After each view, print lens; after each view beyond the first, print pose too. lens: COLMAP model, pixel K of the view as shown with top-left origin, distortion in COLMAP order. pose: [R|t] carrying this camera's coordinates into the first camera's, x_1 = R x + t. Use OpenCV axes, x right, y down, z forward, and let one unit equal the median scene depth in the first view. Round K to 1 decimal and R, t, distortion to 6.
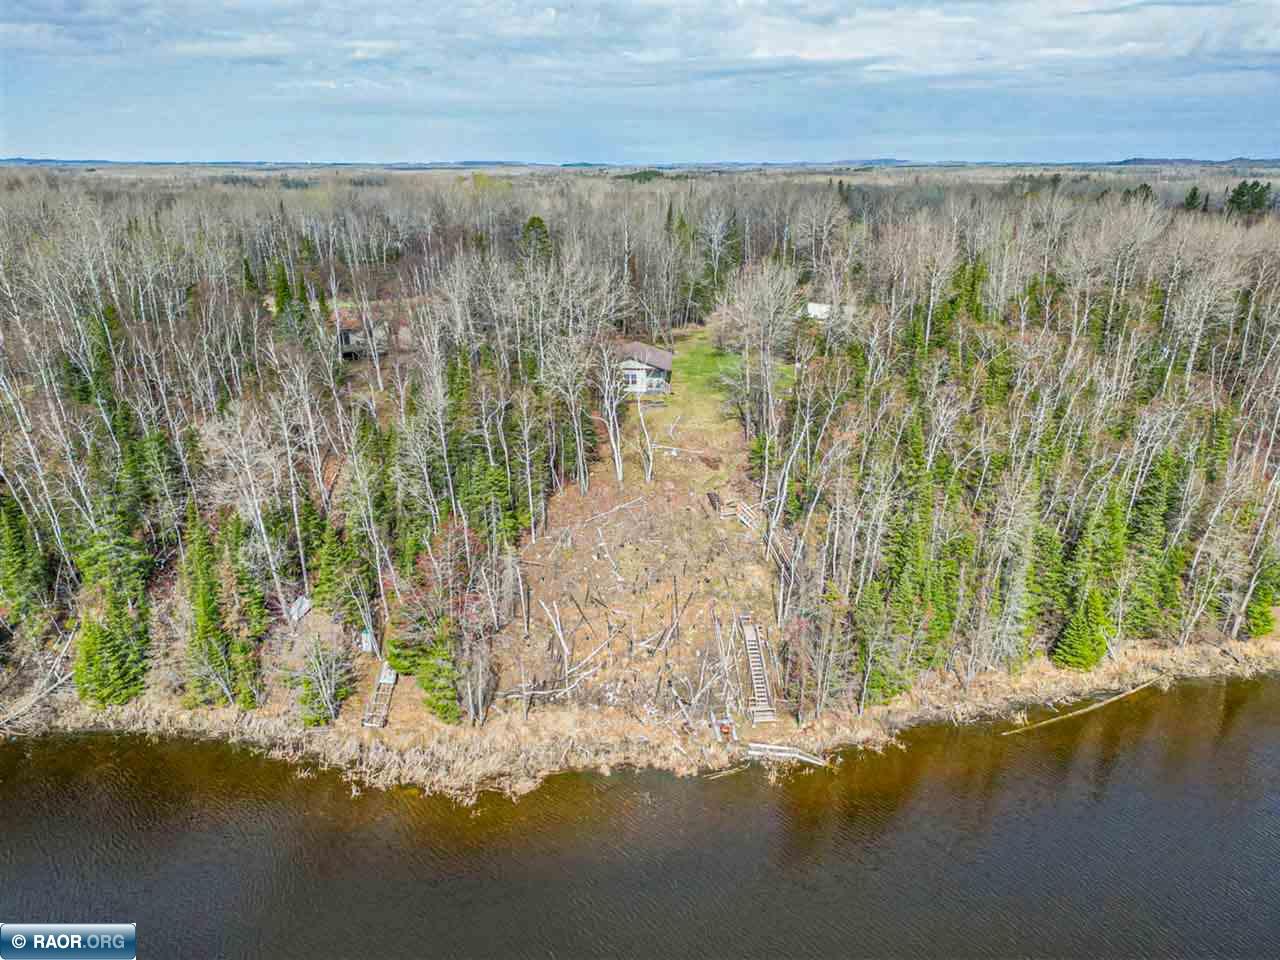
lens RADIAL K [[897.8, 0, 638.8], [0, 897.8, 476.7], [0, 0, 1]] dist [0.060248, -0.049125]
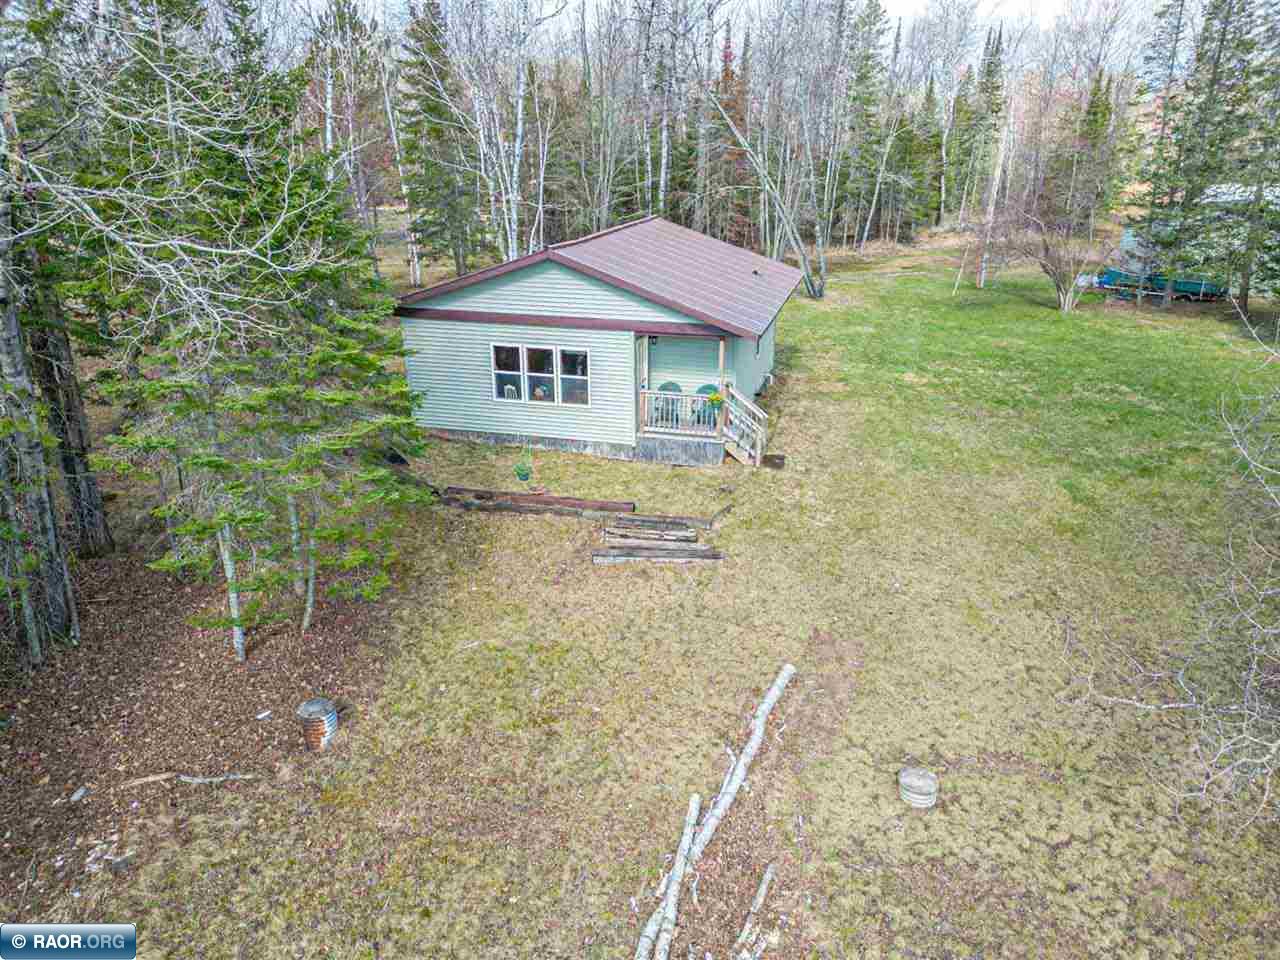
lens RADIAL K [[897.8, 0, 640.6], [0, 897.8, 480.2], [0, 0, 1]] dist [0.060248, -0.049125]
pose [[0.982117, 0.061474, -0.177952, 0.062599], [-0.058220, 0.998028, 0.023455, -0.132198], [0.179043, -0.012675, 0.983760, 1.171238]]
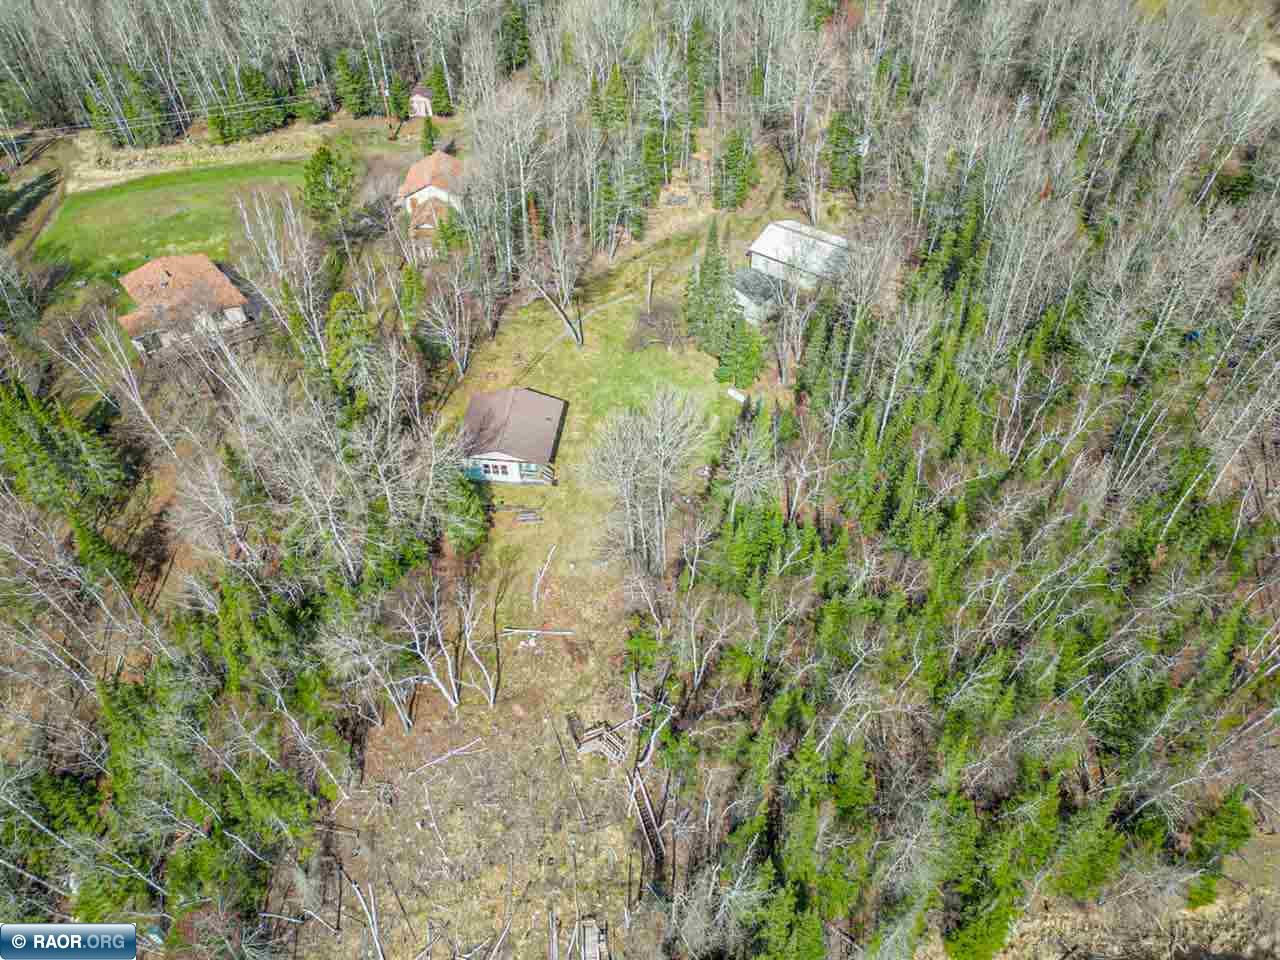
lens RADIAL K [[897.8, 0, 635.7], [0, 897.8, 474.3], [0, 0, 1]] dist [0.060248, -0.049125]
pose [[0.999446, 0.016593, -0.028850, 0.190132], [-0.003299, 0.911983, 0.410214, -0.614666], [0.033118, -0.409892, 0.911533, 0.409987]]
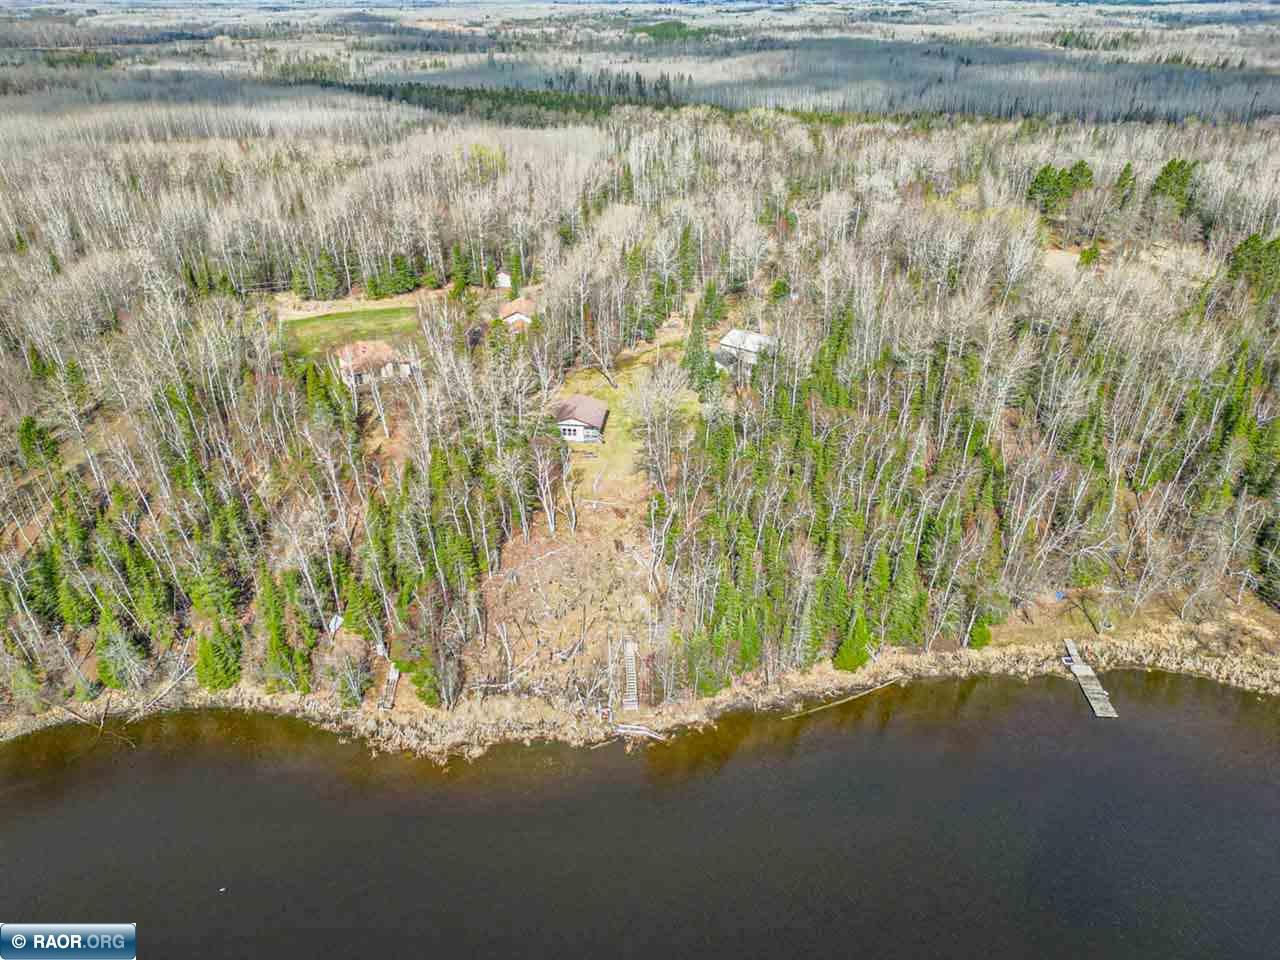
lens RADIAL K [[897.8, 0, 639.7], [0, 897.8, 479.1], [0, 0, 1]] dist [0.060248, -0.049125]
pose [[0.999630, 0.011865, -0.024483, 0.180049], [-0.007898, 0.987698, 0.156176, -0.358526], [0.026035, -0.155925, 0.987426, -0.474305]]
